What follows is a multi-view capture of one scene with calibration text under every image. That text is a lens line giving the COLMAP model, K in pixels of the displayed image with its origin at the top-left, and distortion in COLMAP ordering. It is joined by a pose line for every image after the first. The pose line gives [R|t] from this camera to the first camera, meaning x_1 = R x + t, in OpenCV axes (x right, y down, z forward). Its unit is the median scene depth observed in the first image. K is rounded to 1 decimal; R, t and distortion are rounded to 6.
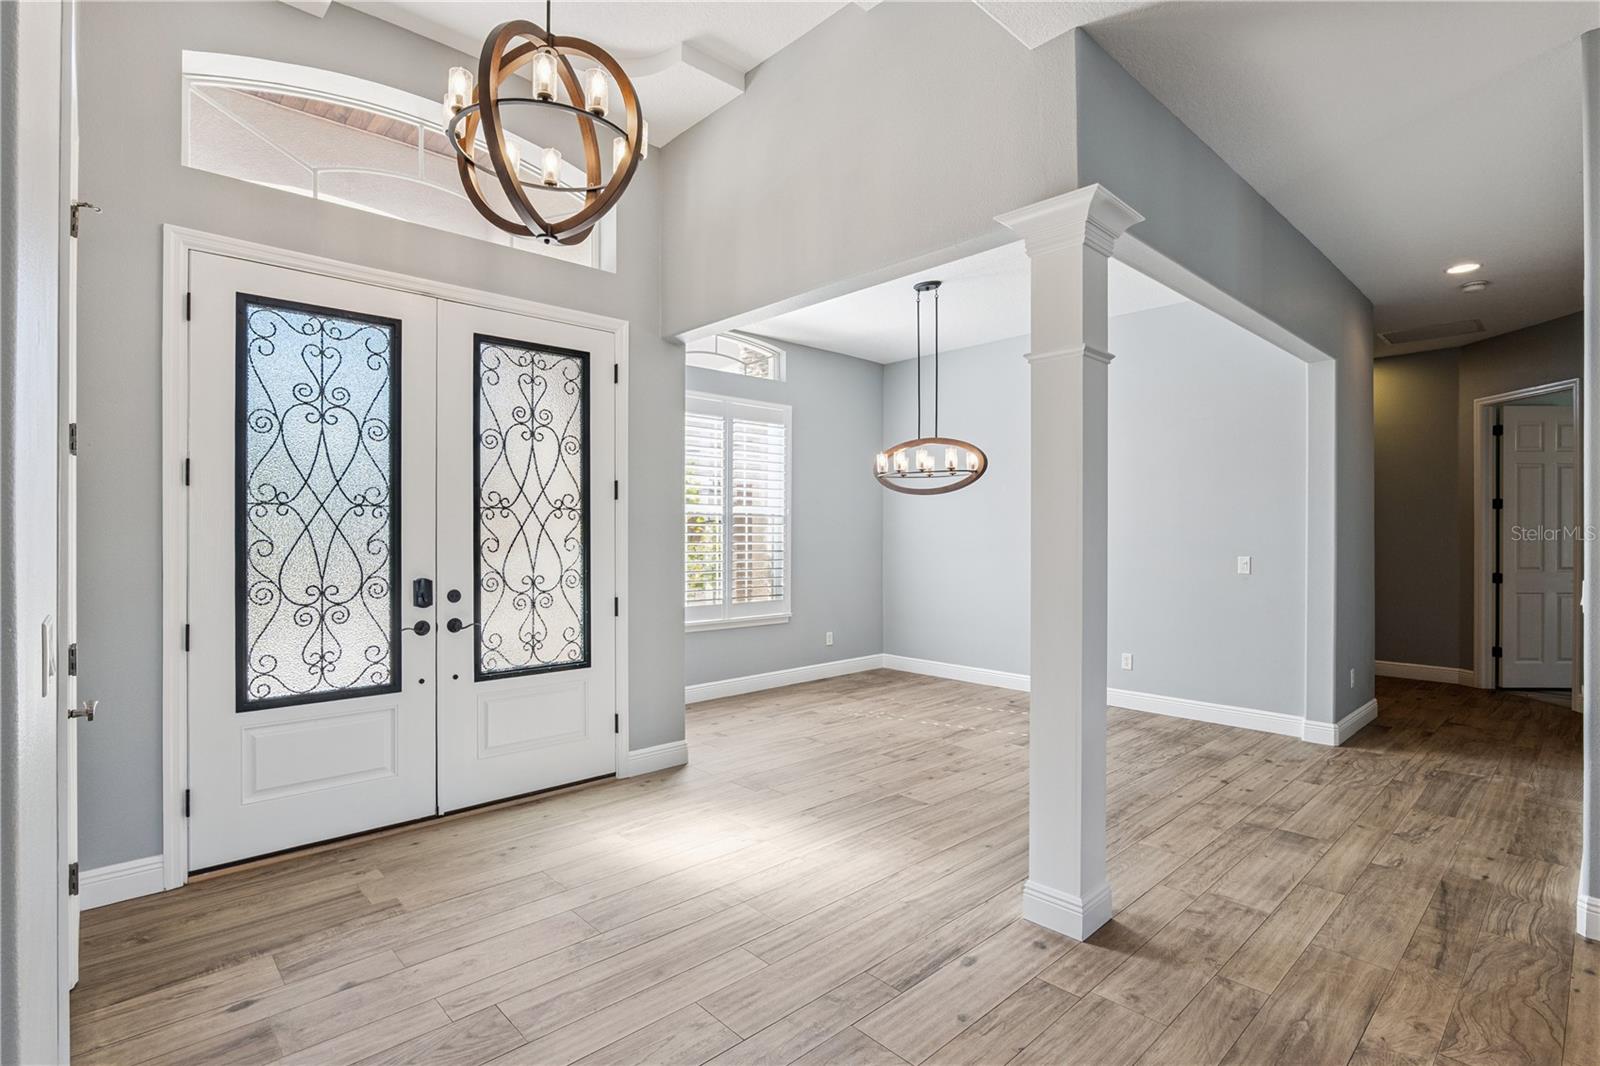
lens RADIAL K [[758.1, 0, 806.2], [0, 758.1, 532.3], [0, 0, 1]] dist [-0.015441, 0.001093]
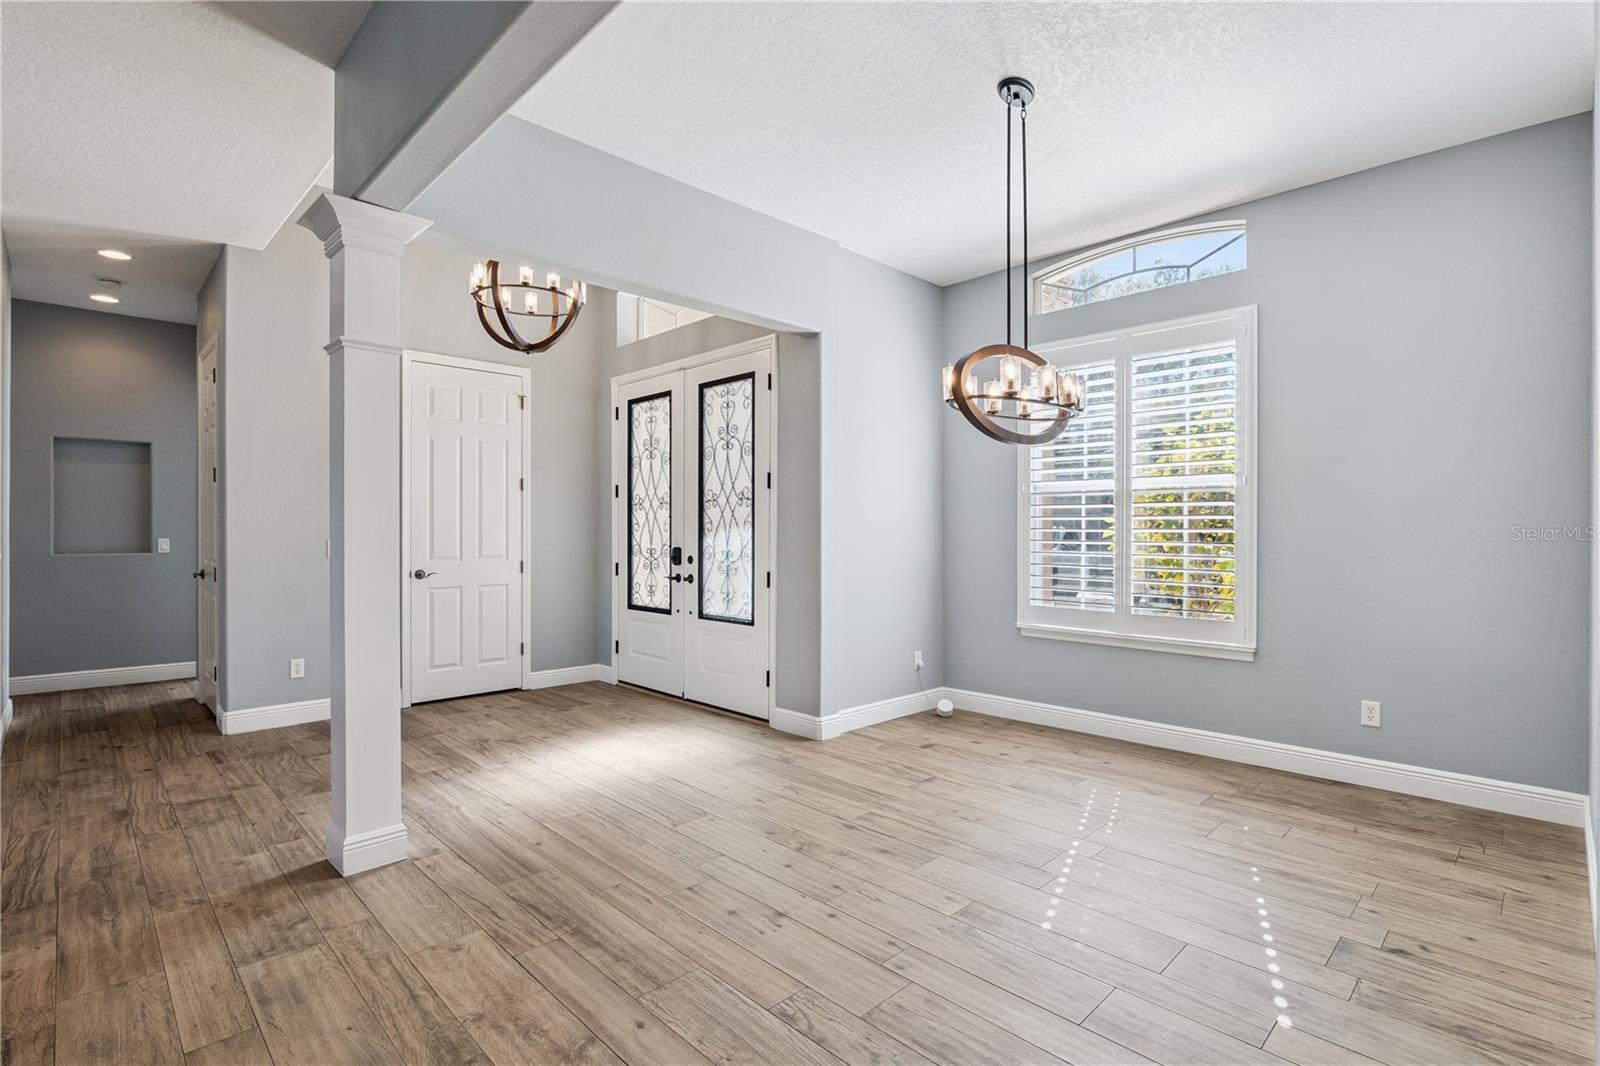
lens RADIAL K [[758.1, 0, 806.2], [0, 758.1, 532.3], [0, 0, 1]] dist [-0.015441, 0.001093]
pose [[0.031674, 0.000864, -0.999498, 1.143580], [0.000754, 0.999999, 0.000889, 0.029405], [0.999498, -0.000782, 0.031673, 1.258162]]
